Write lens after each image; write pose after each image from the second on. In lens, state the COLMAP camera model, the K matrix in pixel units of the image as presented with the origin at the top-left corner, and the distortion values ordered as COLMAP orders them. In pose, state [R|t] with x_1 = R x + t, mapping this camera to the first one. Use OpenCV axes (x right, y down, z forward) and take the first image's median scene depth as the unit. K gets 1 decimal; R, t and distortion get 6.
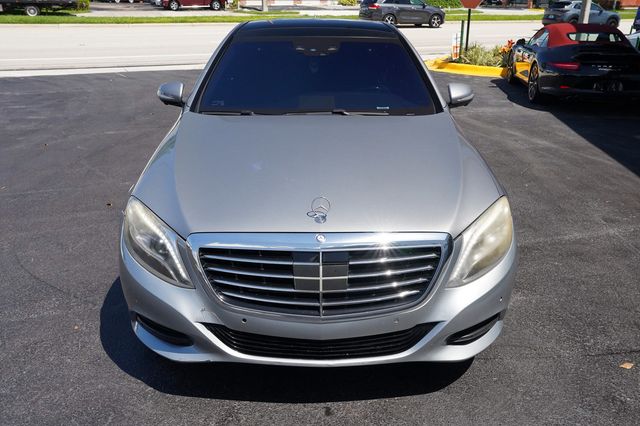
lens RADIAL K [[569.3, 0, 324.2], [0, 569.3, 207.6], [0, 0, 1]] dist [-0.021247, 0.014180]
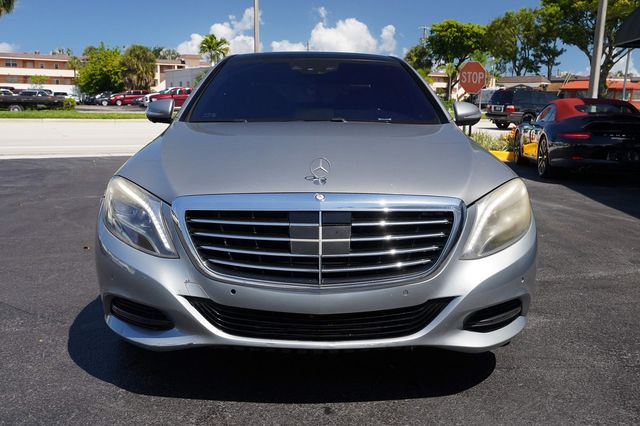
lens RADIAL K [[617.5, 0, 316.2], [0, 617.5, 216.9], [0, 0, 1]] dist [-0.005210, 0.000000]
pose [[0.999985, 0.001820, -0.005083, -0.006480], [-0.002656, 0.985498, -0.169664, 0.223280], [0.004701, 0.169675, 0.985489, 0.030426]]
